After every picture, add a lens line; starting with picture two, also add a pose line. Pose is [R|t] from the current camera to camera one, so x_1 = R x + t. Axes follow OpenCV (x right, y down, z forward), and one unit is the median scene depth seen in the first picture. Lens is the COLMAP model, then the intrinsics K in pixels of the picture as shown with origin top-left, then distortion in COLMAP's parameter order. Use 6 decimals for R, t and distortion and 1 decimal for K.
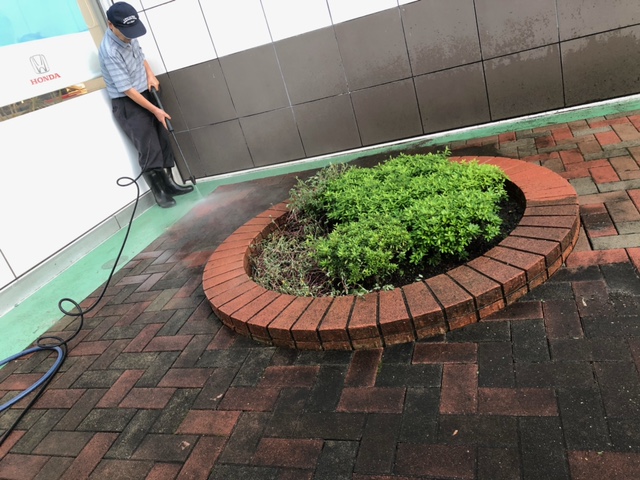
lens RADIAL K [[521.6, 0, 318.6], [0, 521.6, 237.7], [0, 0, 1]] dist [0.012962, -0.007934]
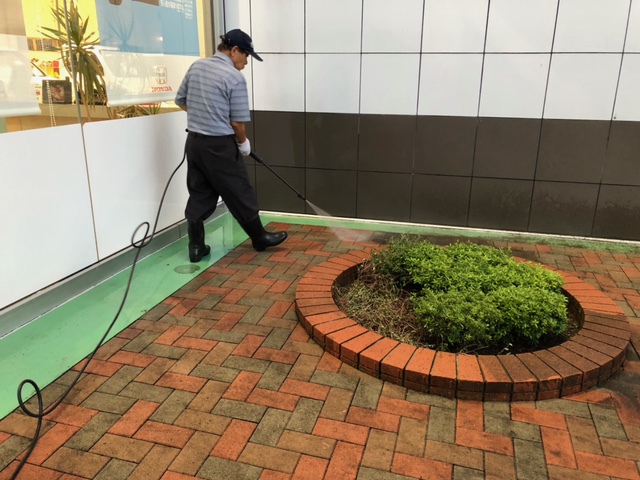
lens RADIAL K [[521.6, 0, 319.3], [0, 521.6, 241.4], [0, 0, 1]] dist [0.012962, -0.007934]
pose [[0.961574, 0.254991, 0.101757, -0.382986], [-0.244426, 0.963895, -0.105648, 0.060710], [-0.125023, 0.076716, 0.989183, -0.154974]]
